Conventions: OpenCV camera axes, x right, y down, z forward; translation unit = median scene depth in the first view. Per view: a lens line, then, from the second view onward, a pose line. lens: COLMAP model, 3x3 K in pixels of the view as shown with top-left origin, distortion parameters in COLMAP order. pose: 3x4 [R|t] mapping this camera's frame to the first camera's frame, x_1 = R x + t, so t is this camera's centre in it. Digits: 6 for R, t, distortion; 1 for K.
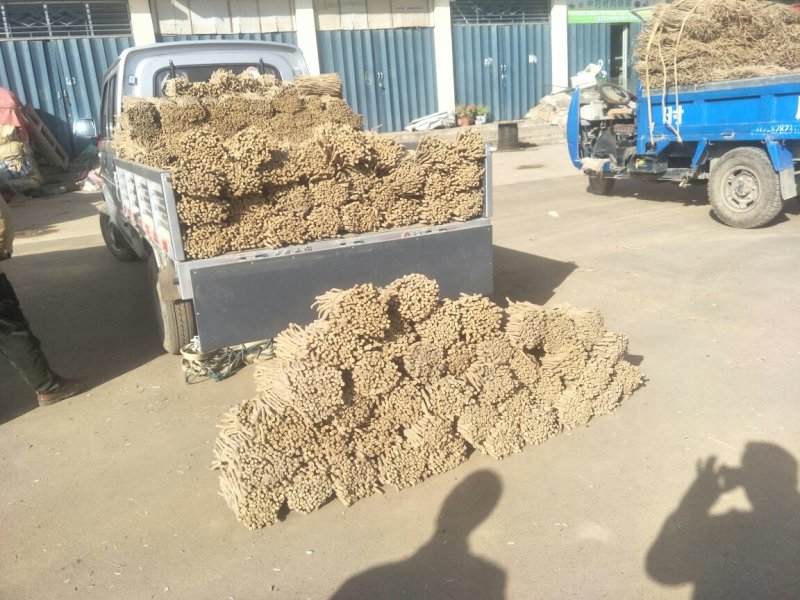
lens RADIAL K [[657.3, 0, 400.0], [0, 657.3, 300.0], [0, 0, 1]] dist [0.260816, -0.859053]
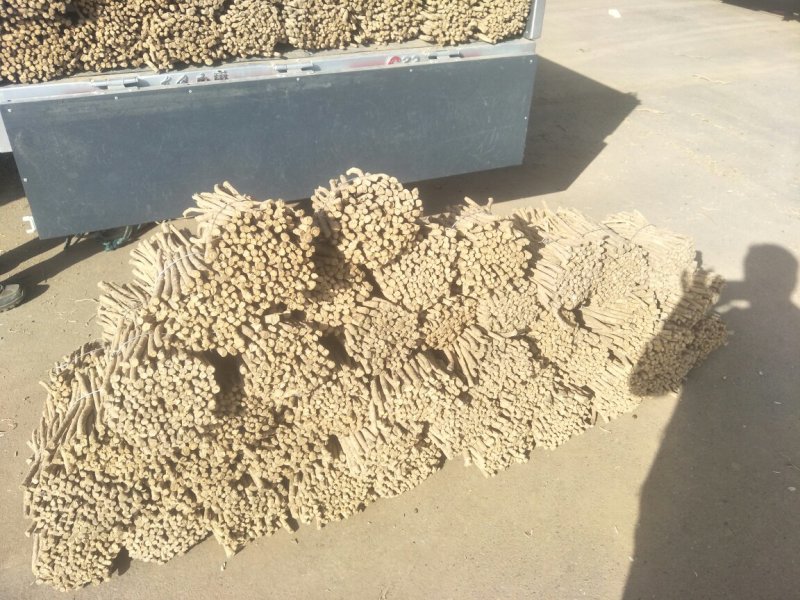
lens RADIAL K [[668.4, 0, 400.0], [0, 668.4, 300.0], [0, 0, 1]] dist [0.040571, -0.065871]
pose [[0.995008, 0.099788, 0.000872, 0.048015], [-0.095008, 0.944602, 0.314166, -0.112806], [0.030526, -0.312680, 0.949368, 0.460997]]
